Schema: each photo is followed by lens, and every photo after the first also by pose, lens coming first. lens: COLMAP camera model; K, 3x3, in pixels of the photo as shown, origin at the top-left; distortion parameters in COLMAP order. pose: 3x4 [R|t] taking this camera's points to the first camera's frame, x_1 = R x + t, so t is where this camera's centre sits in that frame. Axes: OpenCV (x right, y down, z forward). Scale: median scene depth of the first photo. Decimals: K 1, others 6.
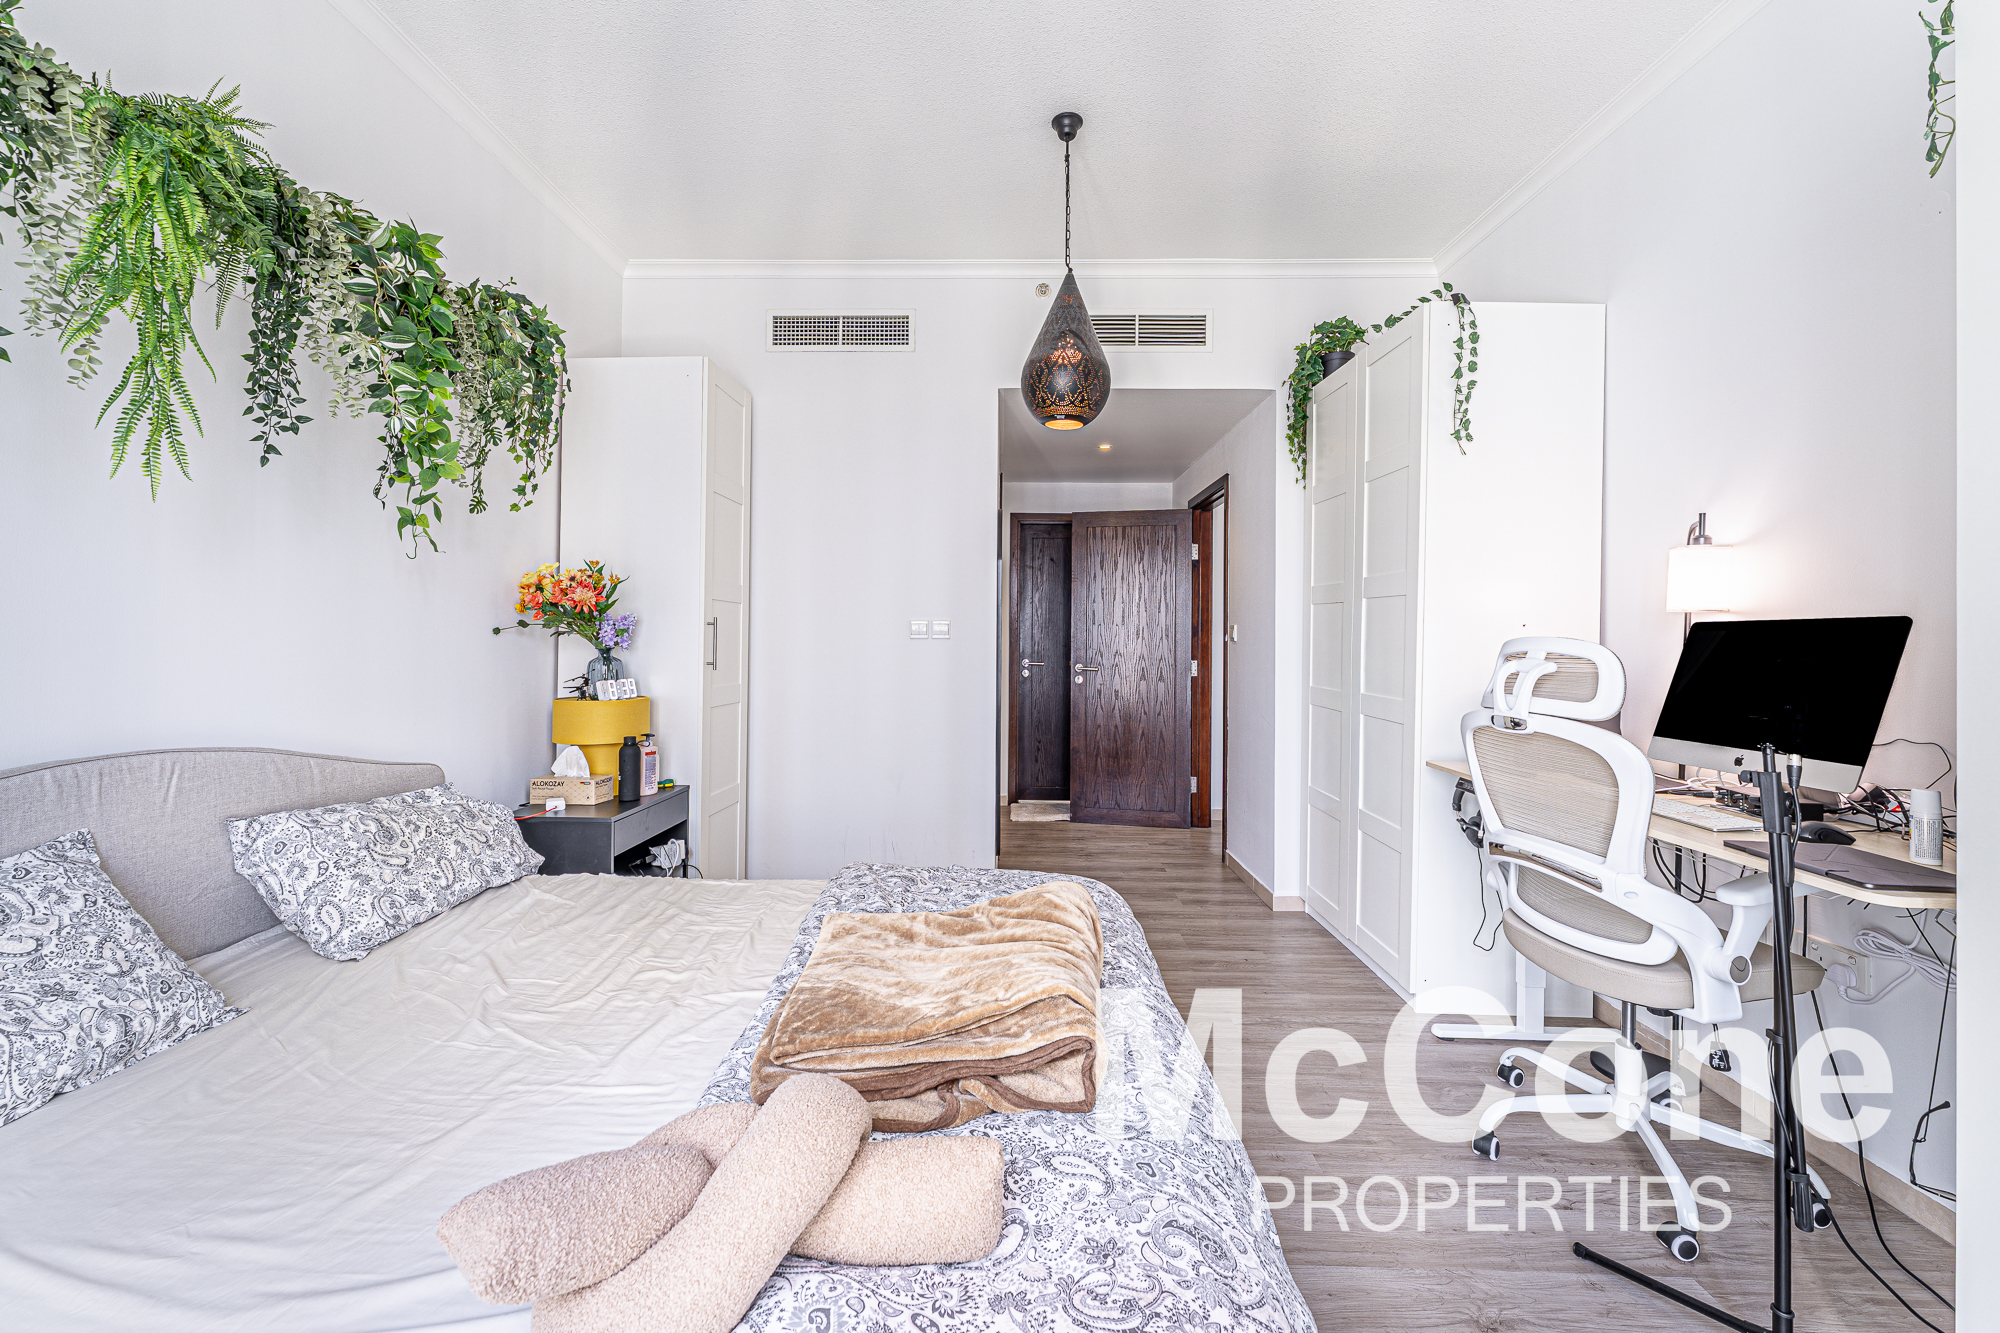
lens RADIAL K [[789.6, 0, 981.5], [0, 789.6, 627.3], [0, 0, 1]] dist [0.000459, -0.000449]
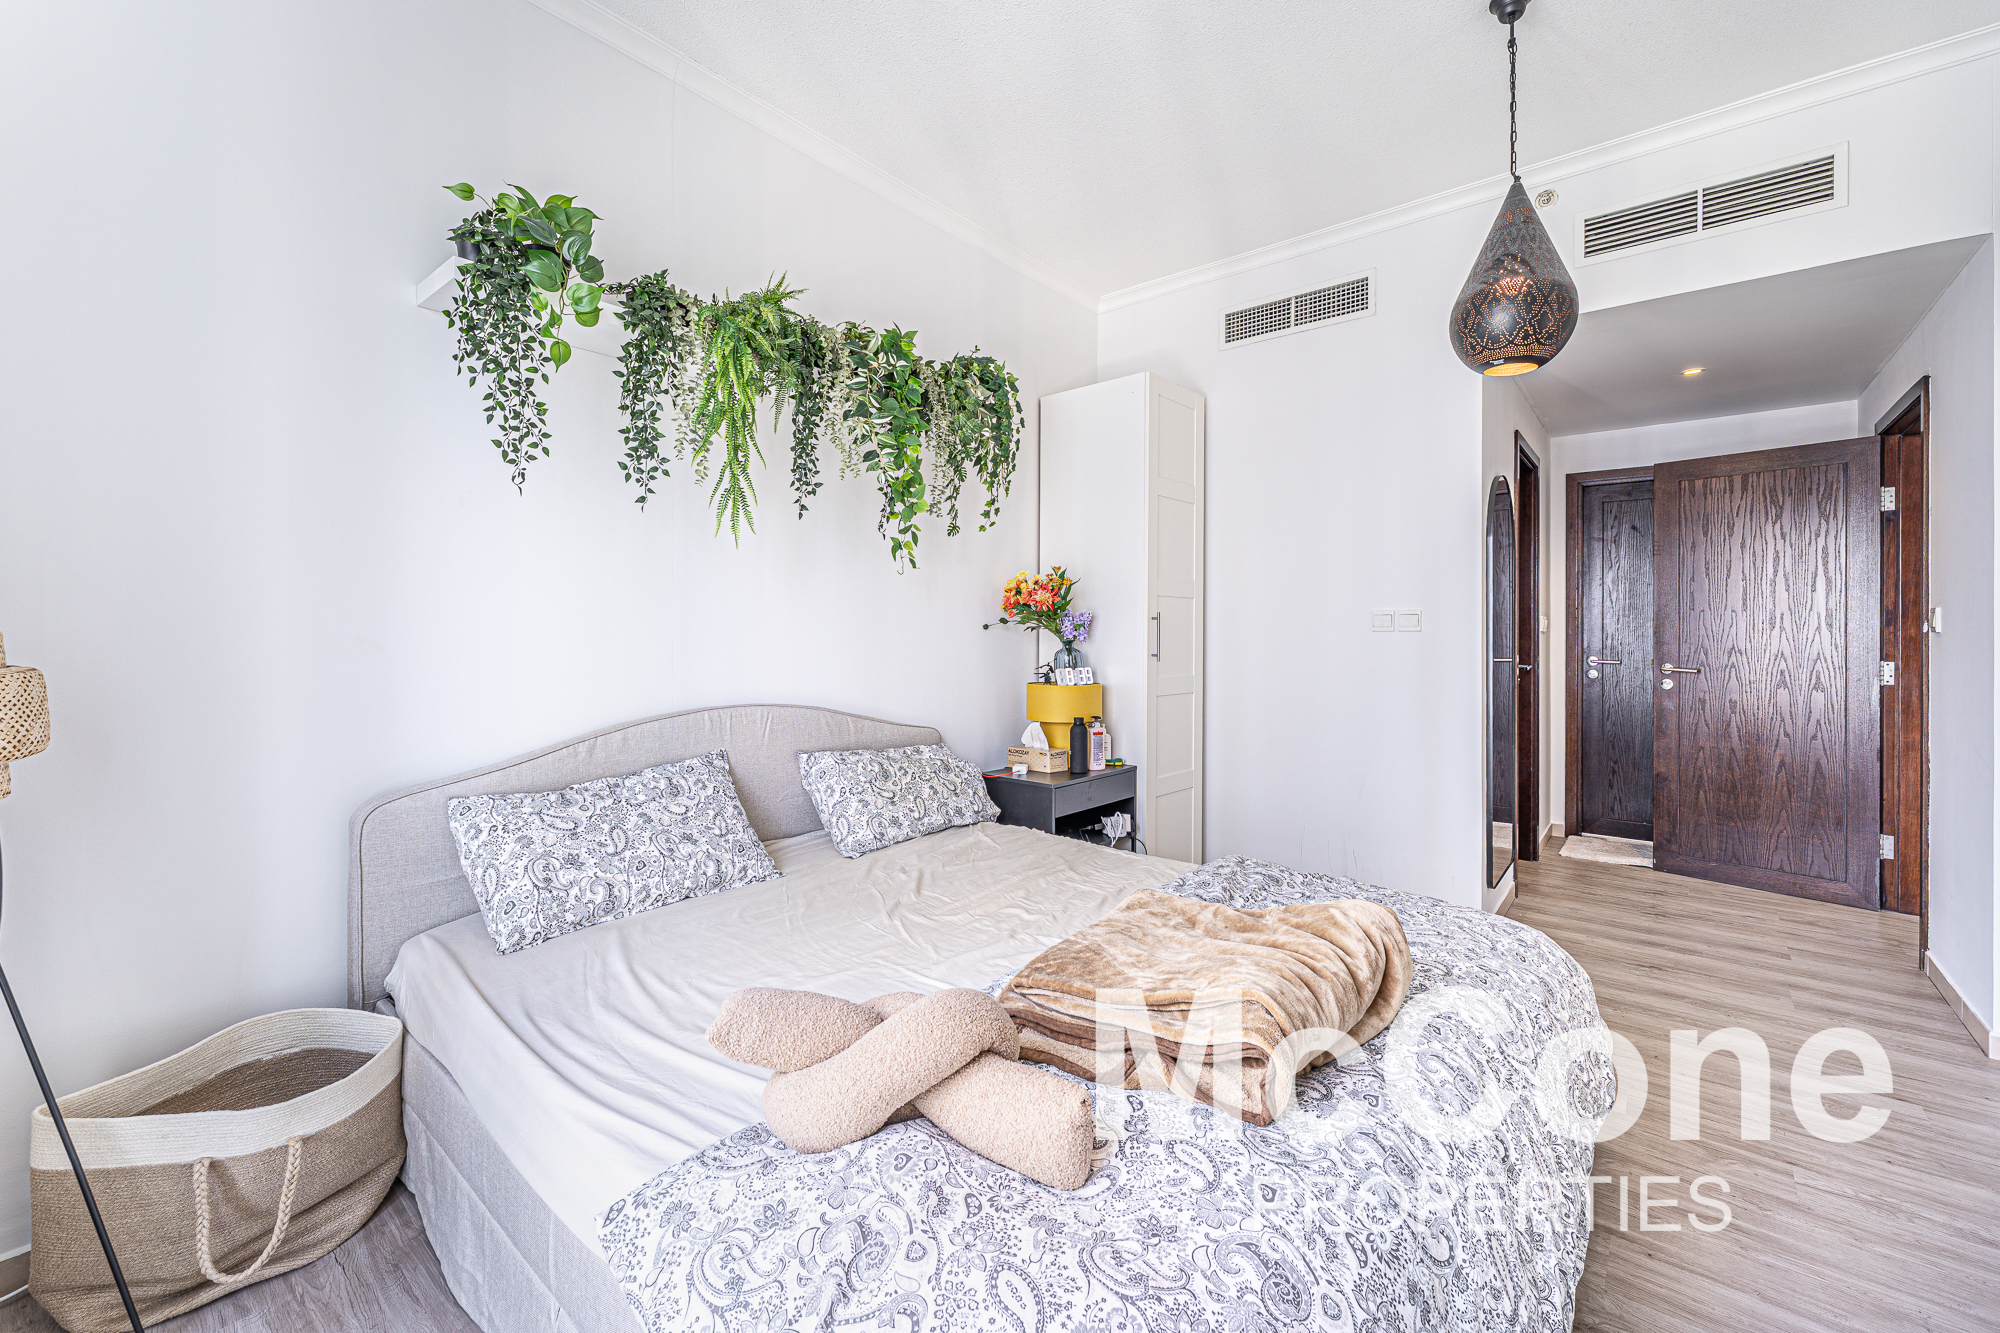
lens RADIAL K [[788.7, 0, 1000.6], [0, 788.7, 626.0], [0, 0, 1]] dist [0.002693, -0.000121]
pose [[0.792220, -0.009263, -0.610165, 0.235842], [0.013276, 0.999910, 0.002058, 0.001421], [0.610091, -0.009731, 0.792272, 0.028555]]
